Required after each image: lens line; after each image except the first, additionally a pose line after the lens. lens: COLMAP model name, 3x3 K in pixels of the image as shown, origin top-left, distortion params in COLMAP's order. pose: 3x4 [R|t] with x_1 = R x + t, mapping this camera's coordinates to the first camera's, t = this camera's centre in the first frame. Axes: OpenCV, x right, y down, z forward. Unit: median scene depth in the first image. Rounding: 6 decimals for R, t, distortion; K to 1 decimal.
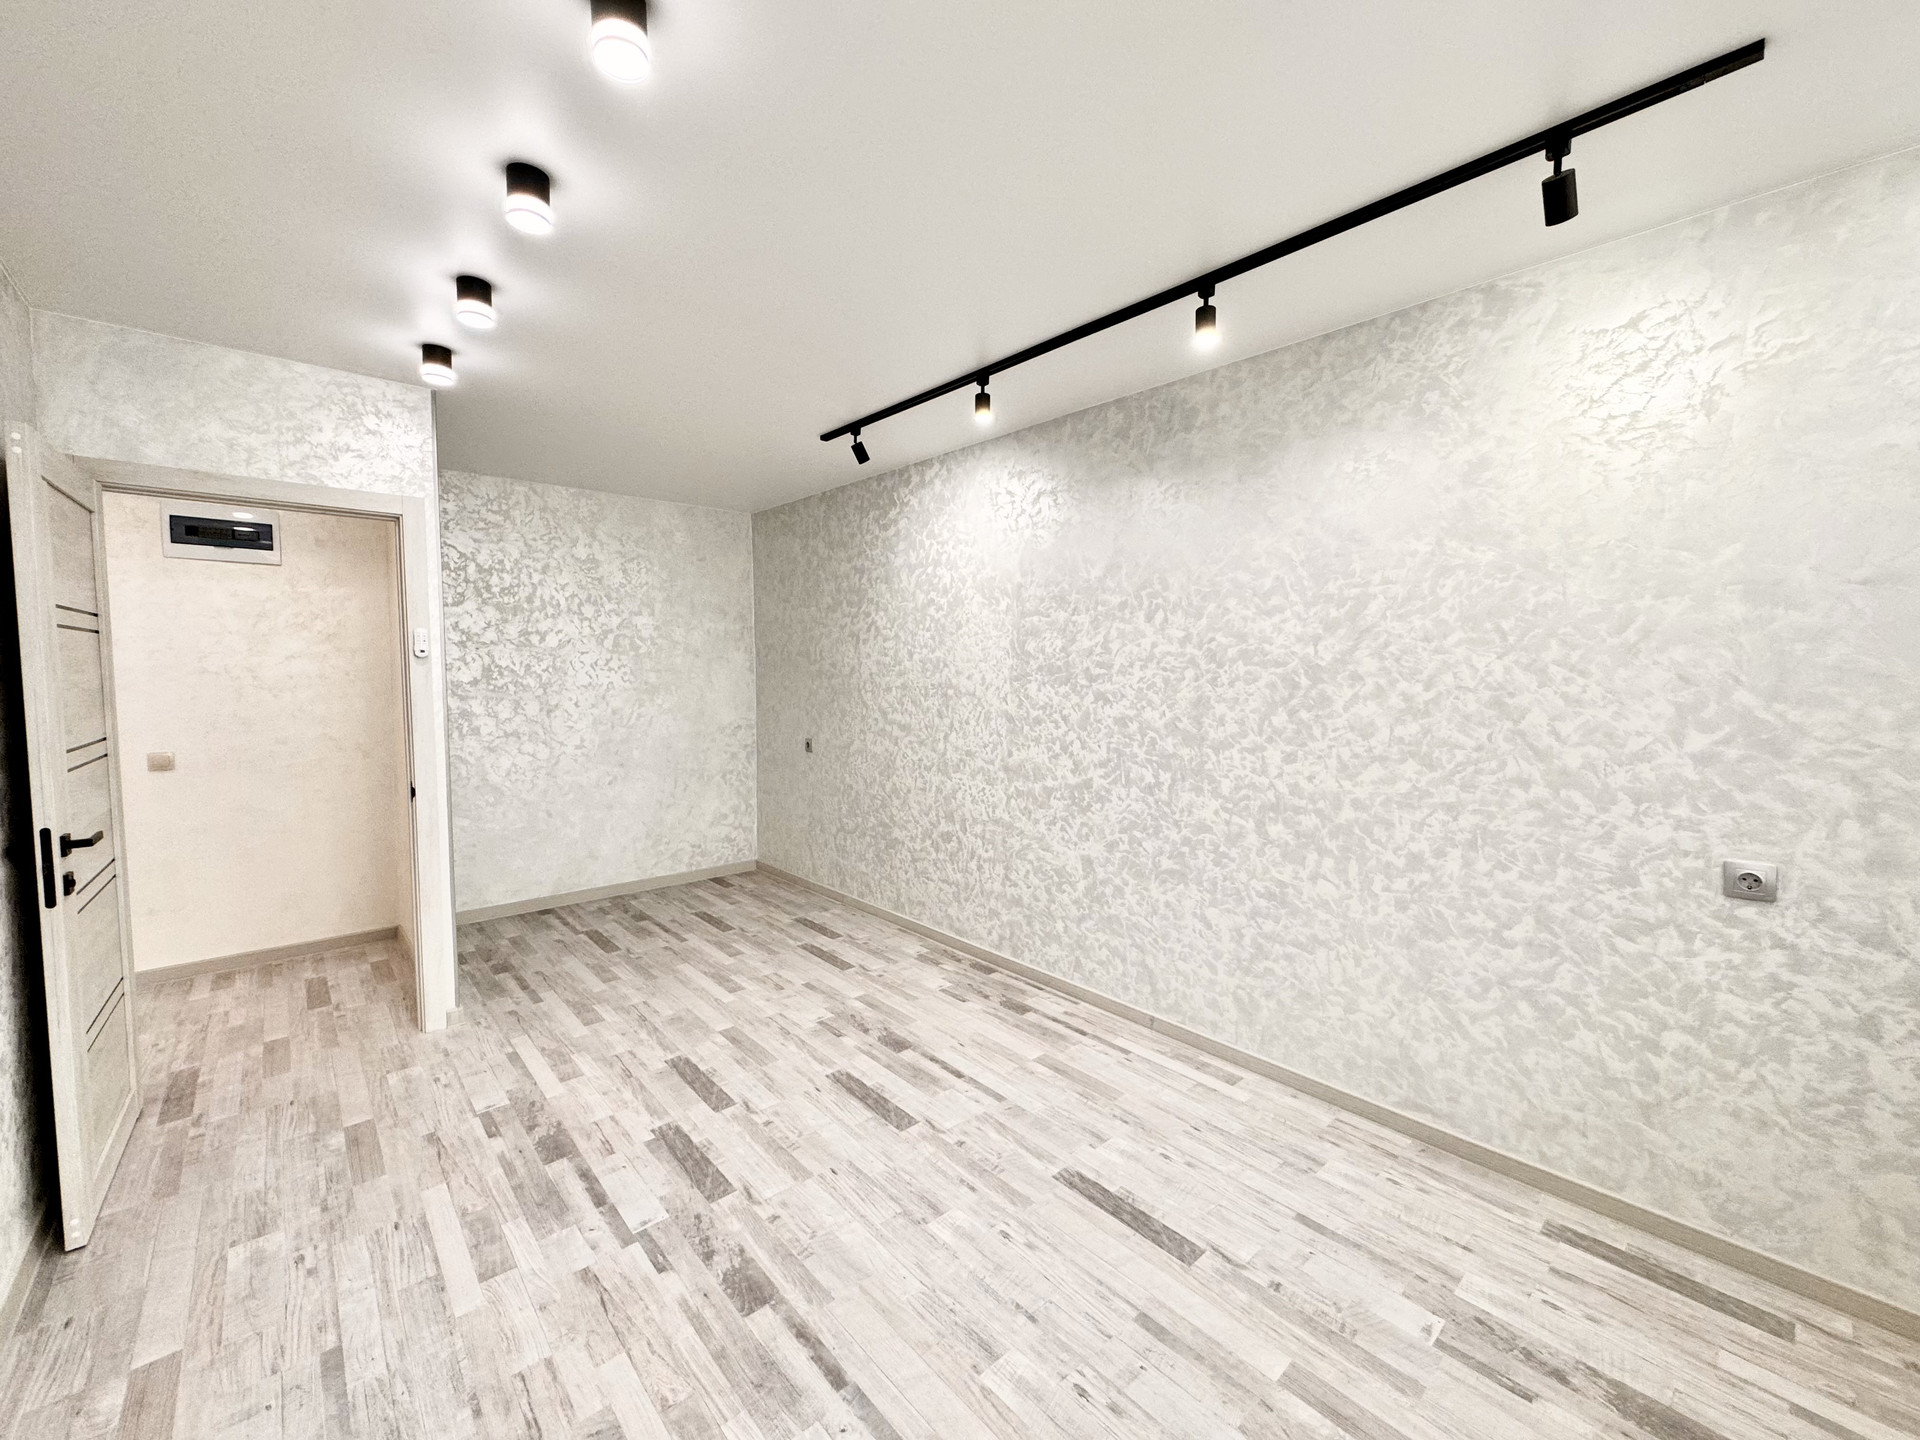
lens RADIAL K [[764.5, 0, 957.6], [0, 764.5, 717.4], [0, 0, 1]] dist [-0.002808, 0.000103]
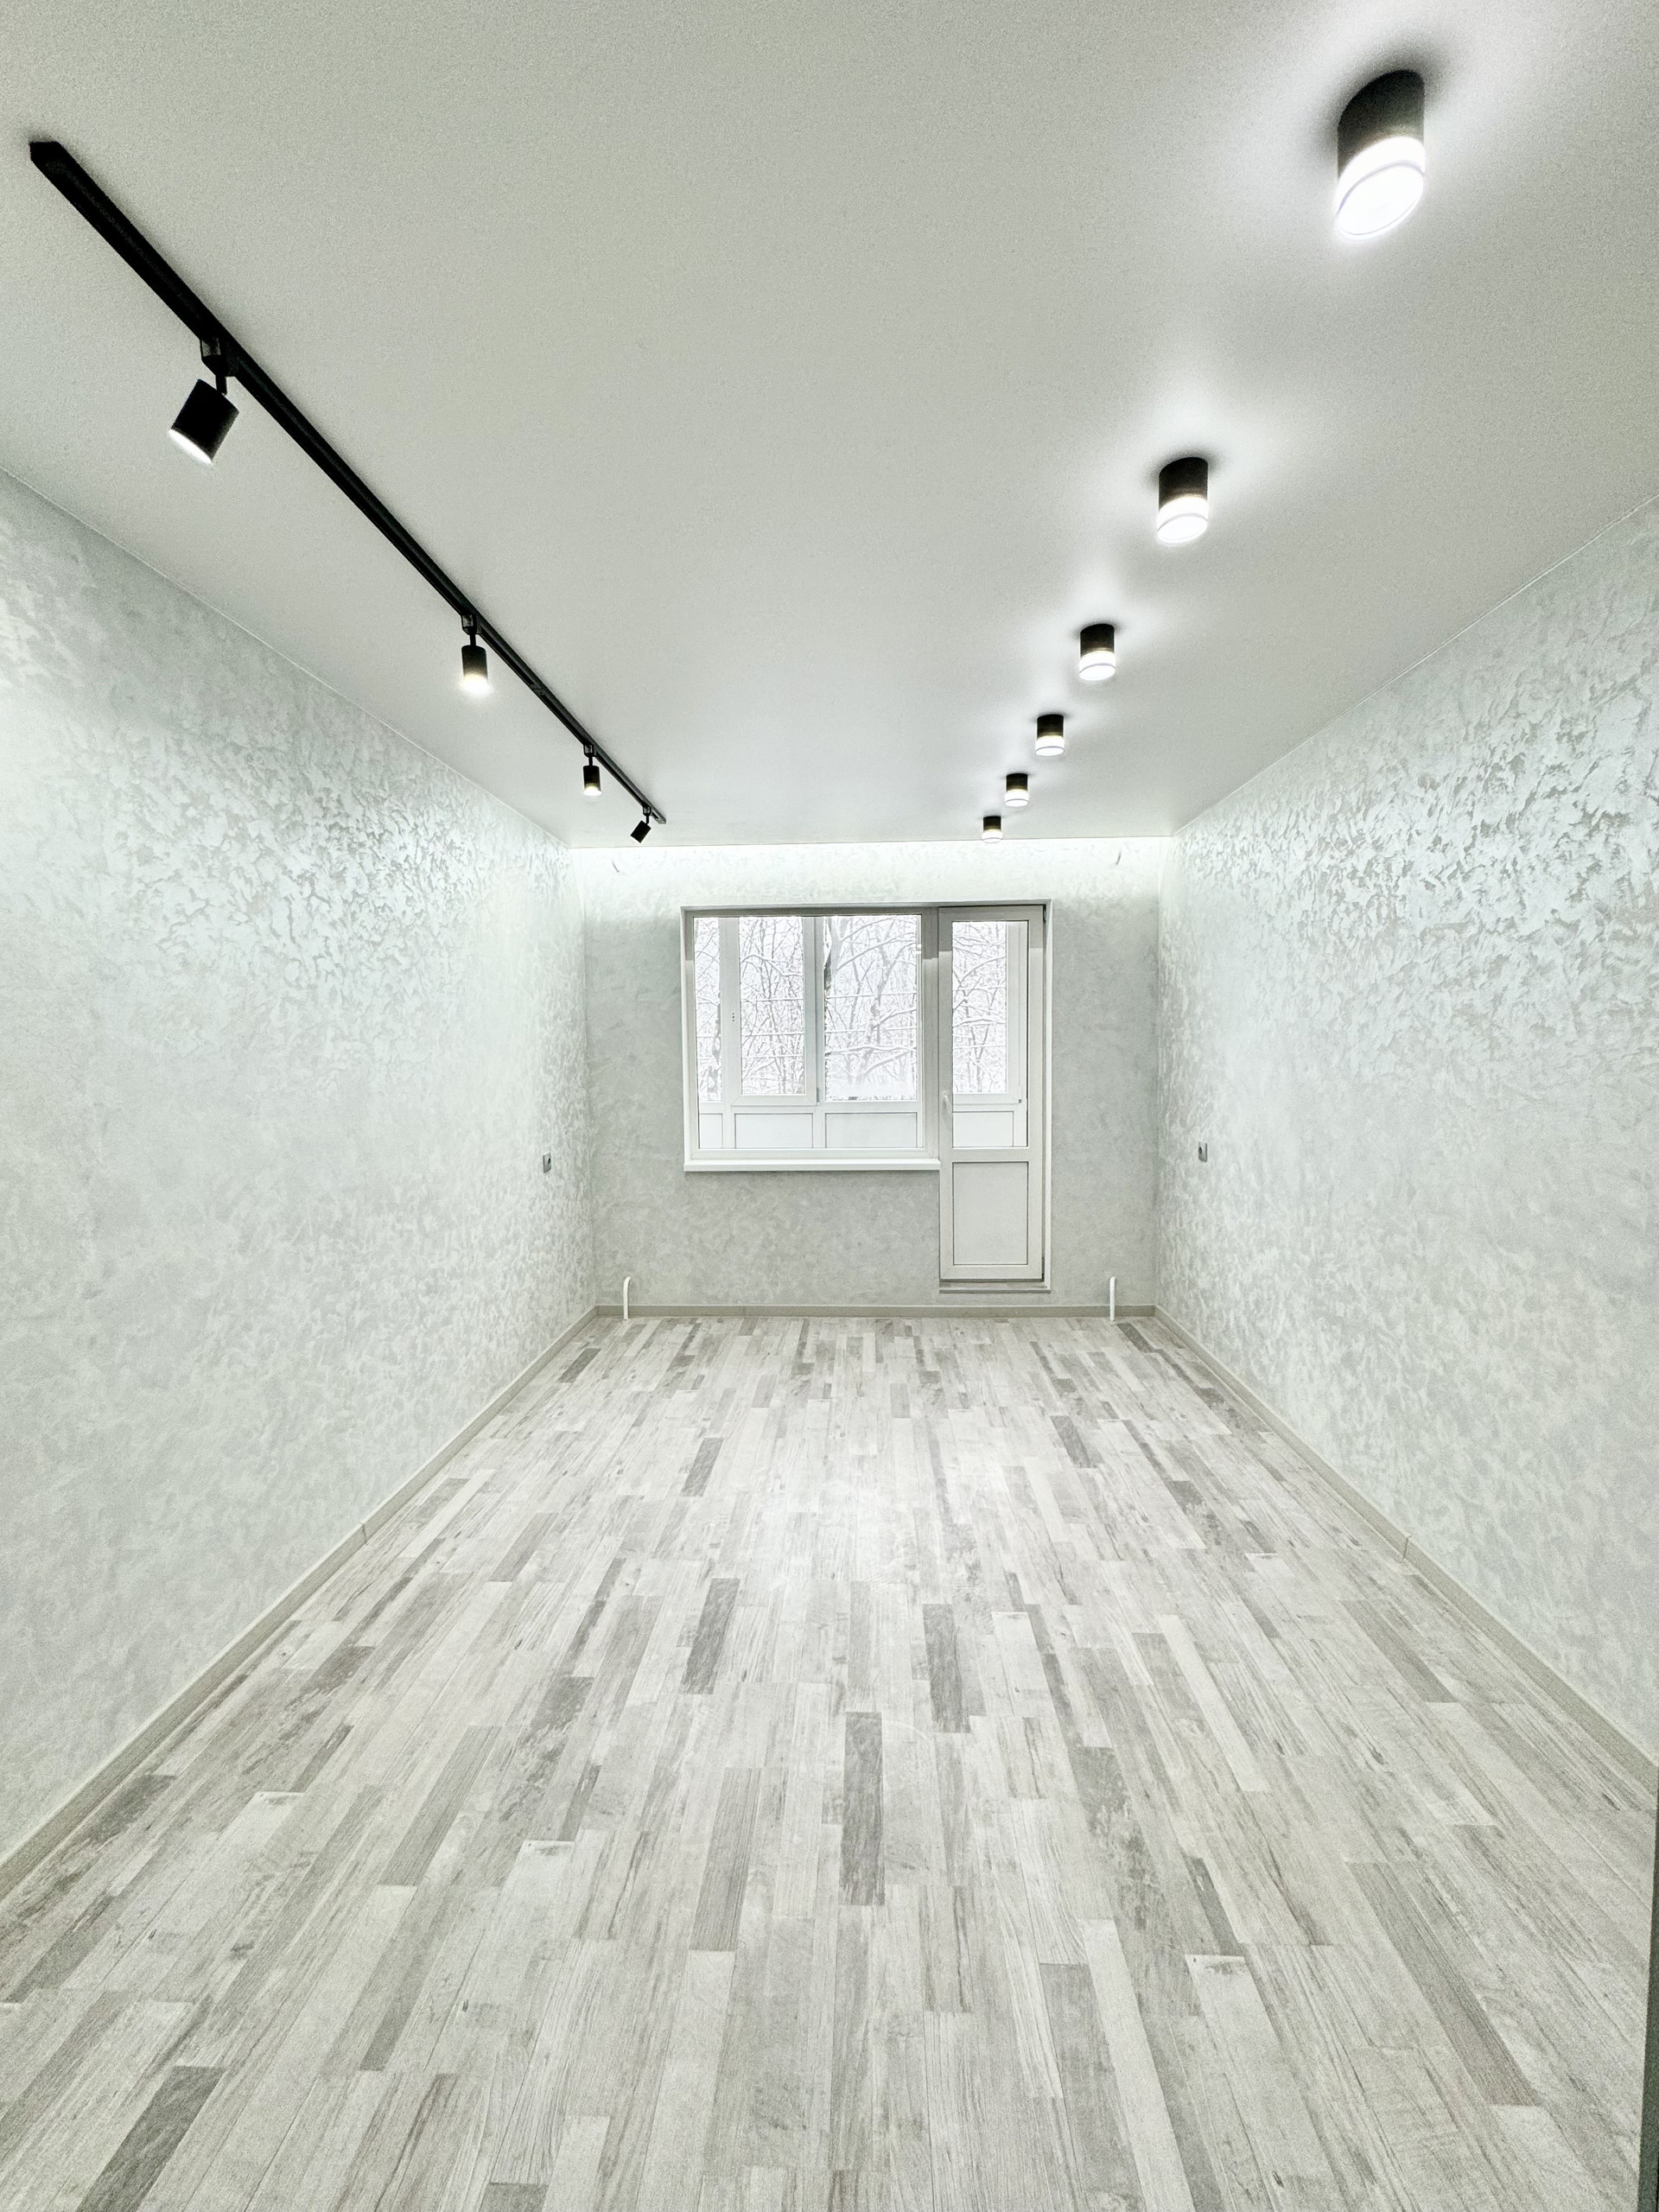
lens RADIAL K [[880.8, 0, 831.3], [0, 880.8, 1100.5], [0, 0, 1]] dist [-0.002808, 0.000103]
pose [[-0.714872, -0.035106, 0.698373, -0.774272], [0.054706, 0.992870, 0.105908, -0.106070], [-0.697112, 0.113916, -0.707855, 1.448494]]
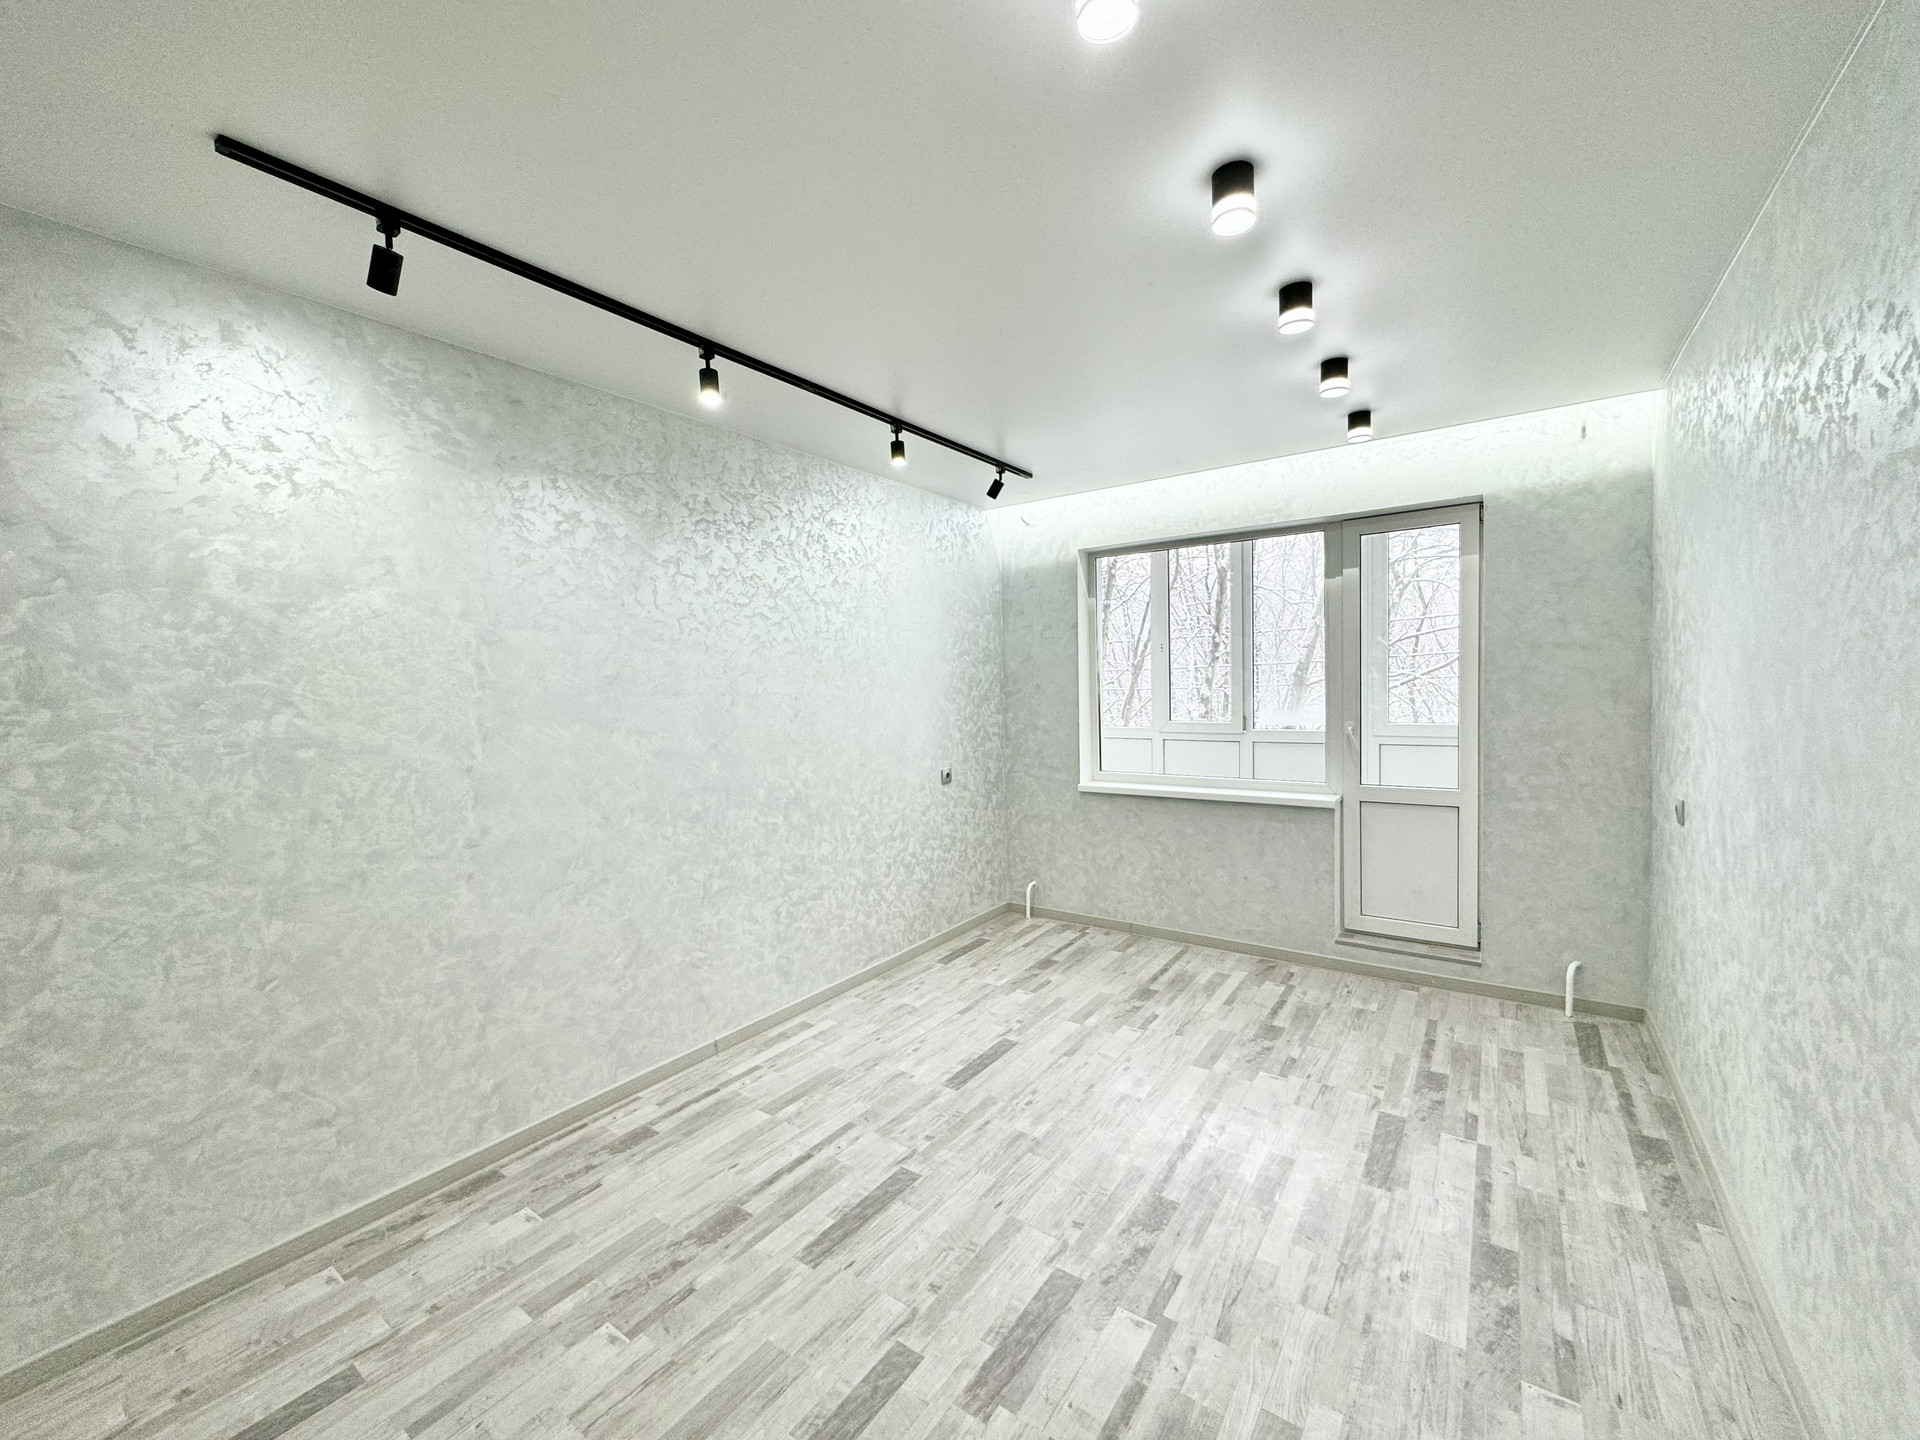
lens RADIAL K [[764.5, 0, 958.0], [0, 764.5, 715.2], [0, 0, 1]] dist [-0.002808, 0.000103]
pose [[-0.220064, -0.035478, 0.974840, -0.908483], [0.086189, 0.994723, 0.055658, -0.074562], [-0.971670, 0.096269, -0.215845, 1.008201]]
